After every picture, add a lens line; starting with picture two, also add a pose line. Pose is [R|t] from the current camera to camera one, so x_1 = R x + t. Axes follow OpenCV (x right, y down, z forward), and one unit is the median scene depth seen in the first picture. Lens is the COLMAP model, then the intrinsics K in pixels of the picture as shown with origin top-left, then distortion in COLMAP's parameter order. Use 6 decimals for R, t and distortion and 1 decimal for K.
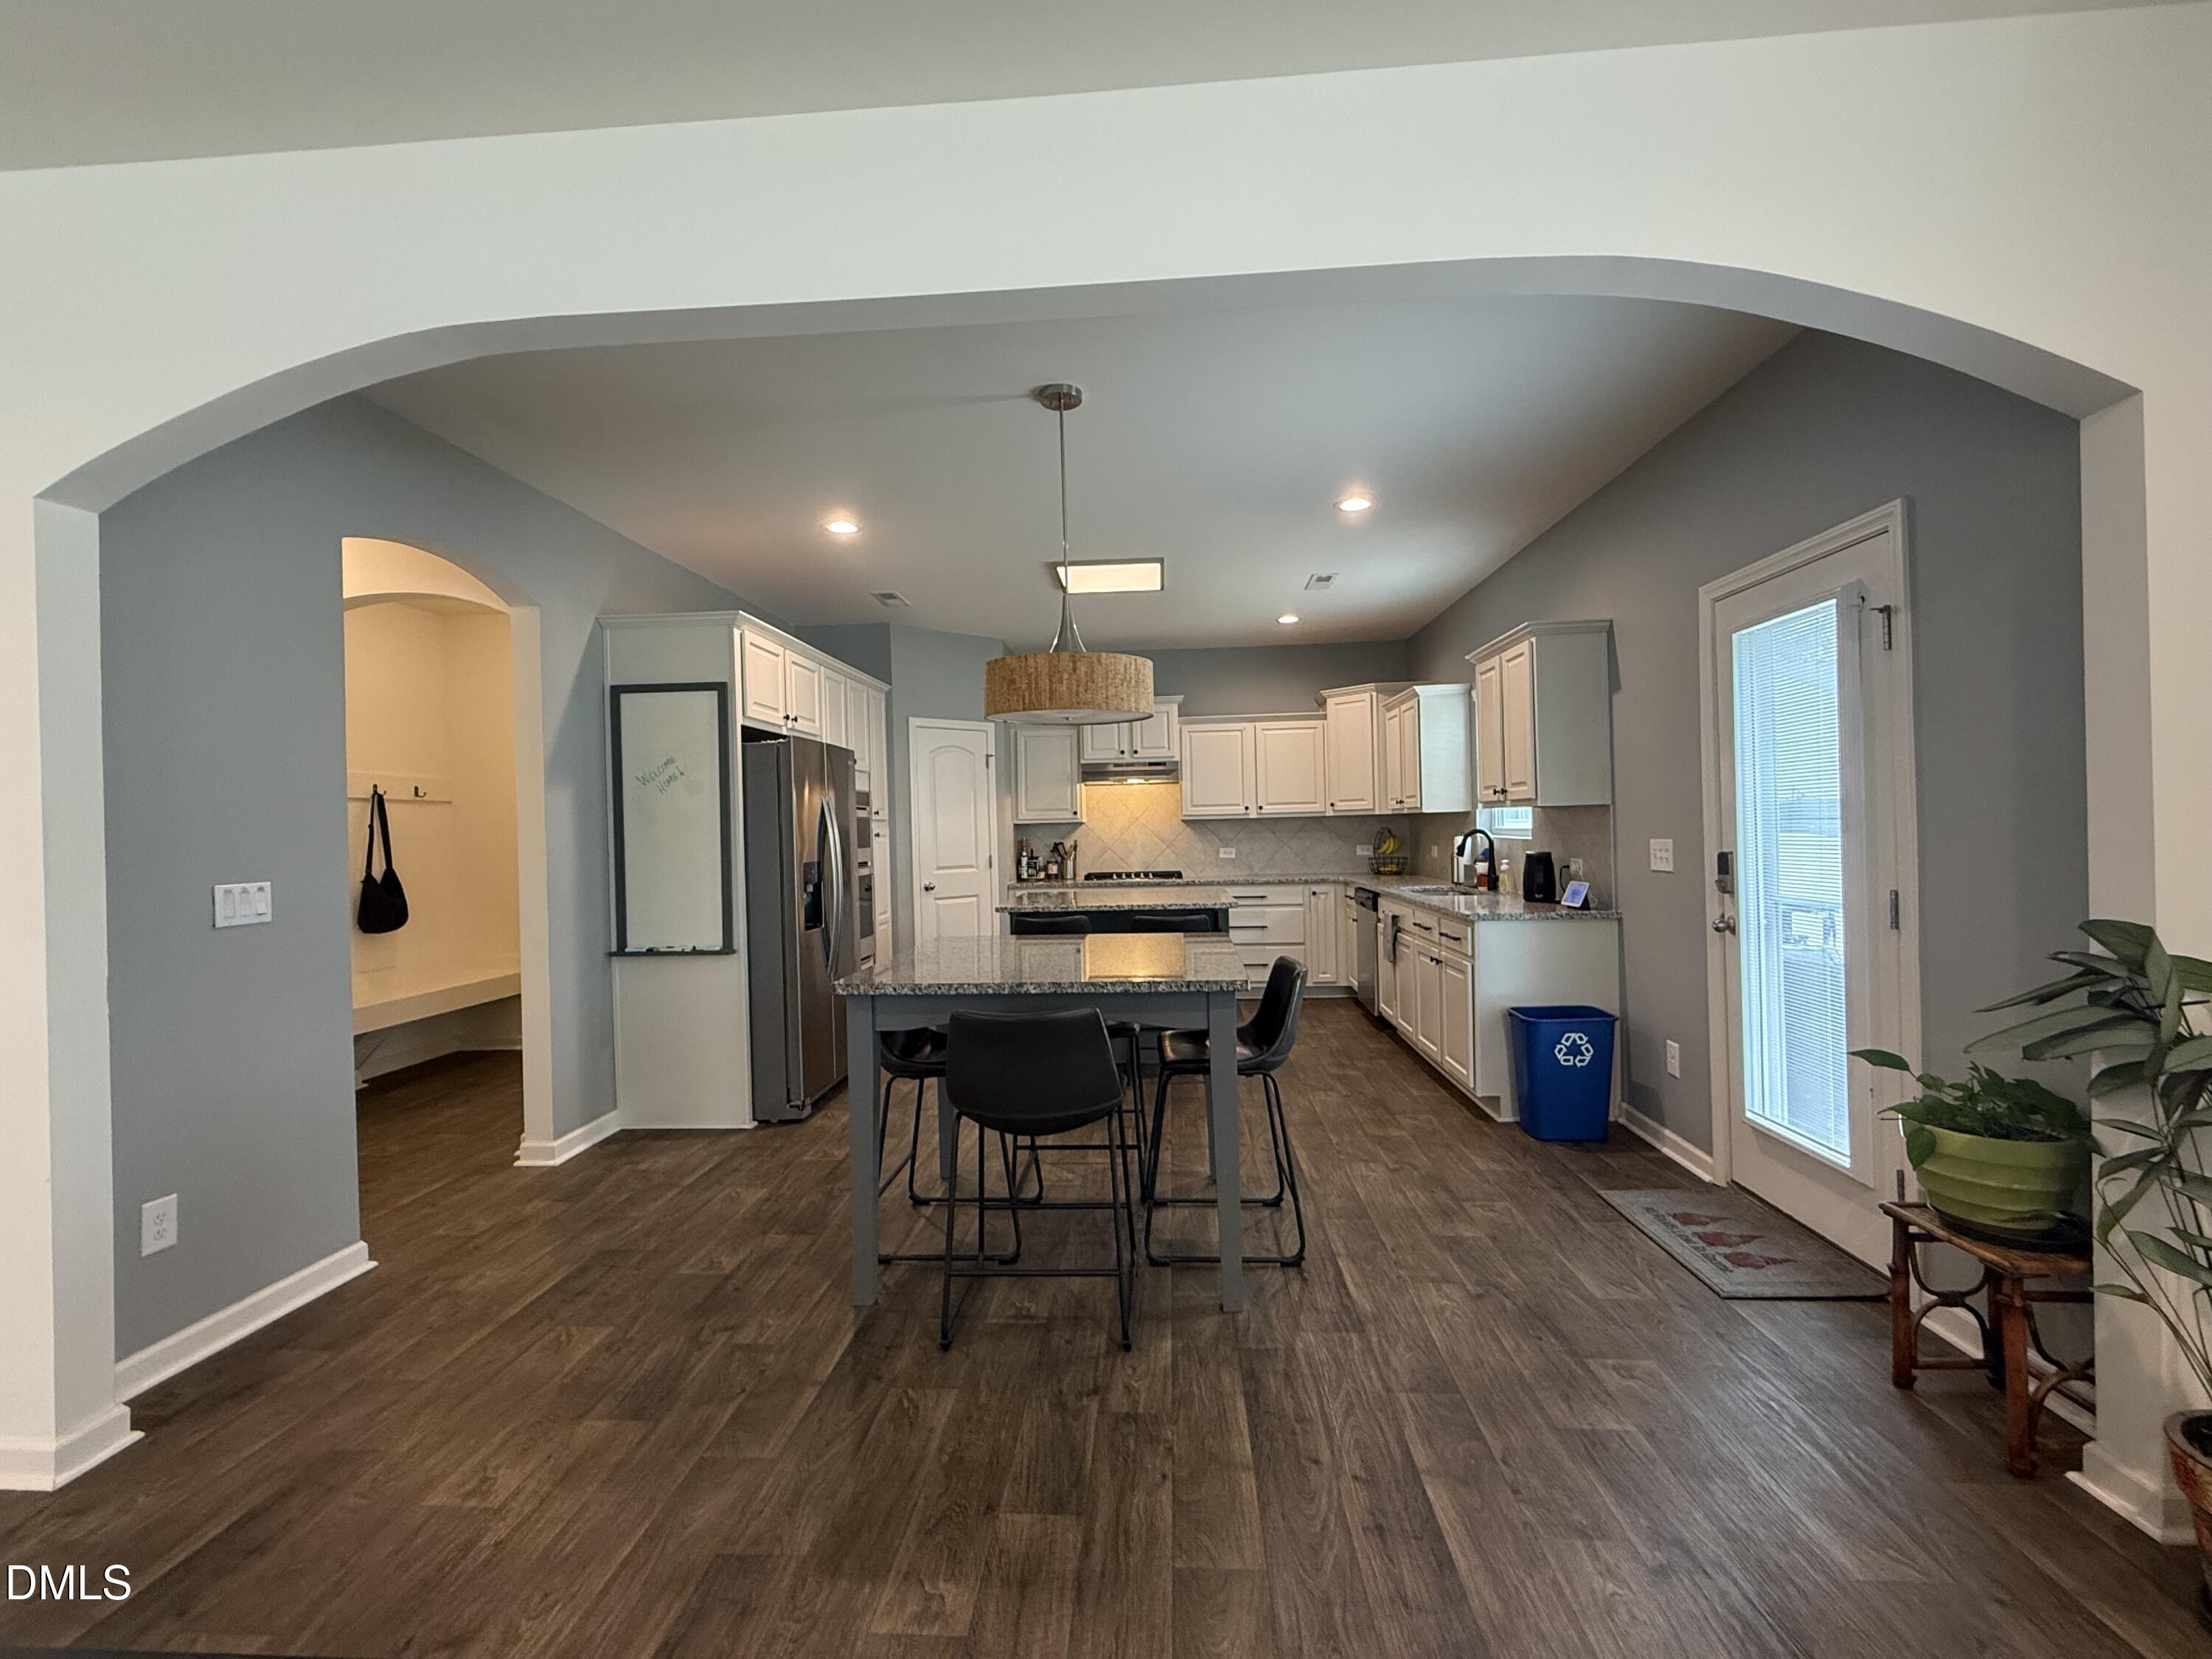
lens RADIAL K [[963.5, 0, 1107.6], [0, 963.5, 827.1], [0, 0, 1]] dist [-0.004106, 0.000681]
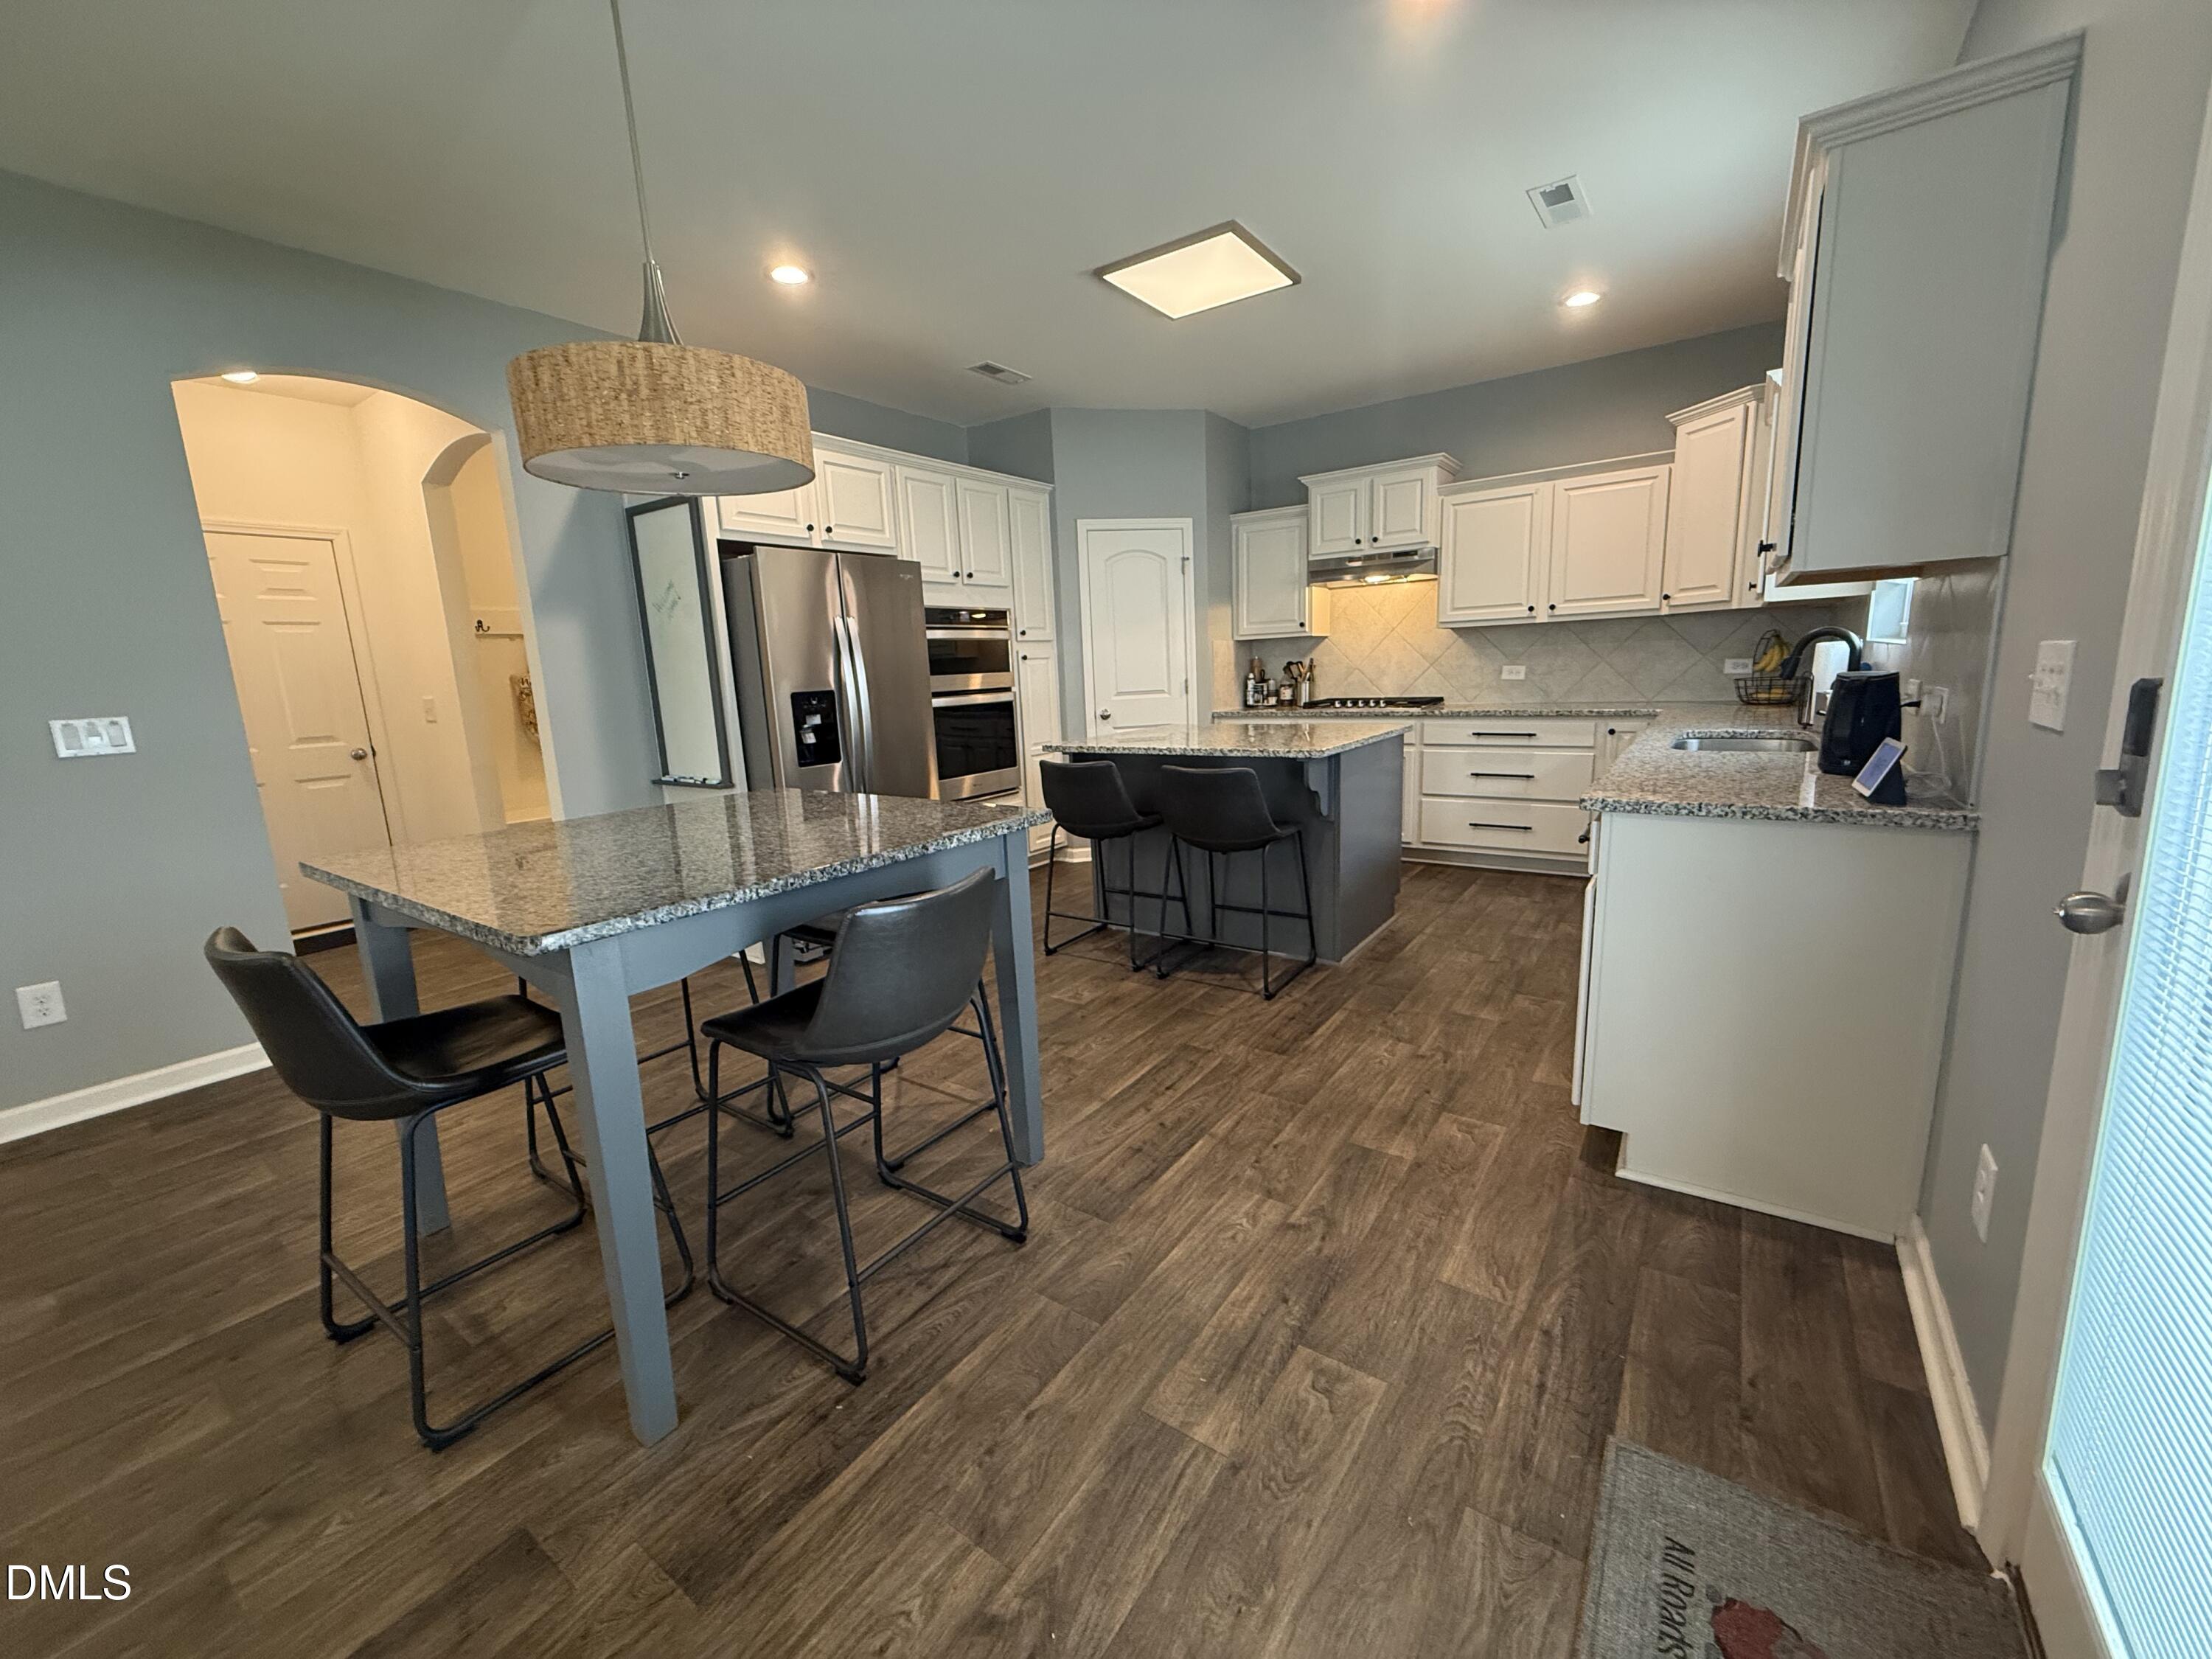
lens RADIAL K [[885.4, 0, 1101.5], [0, 885.4, 827.9], [0, 0, 1]] dist [-0.003549, 0.000133]
pose [[0.851888, 0.080476, -0.517504, 0.232418], [0.024828, 0.980807, 0.193394, 0.005292], [0.523135, -0.177599, 0.833540, 0.270267]]
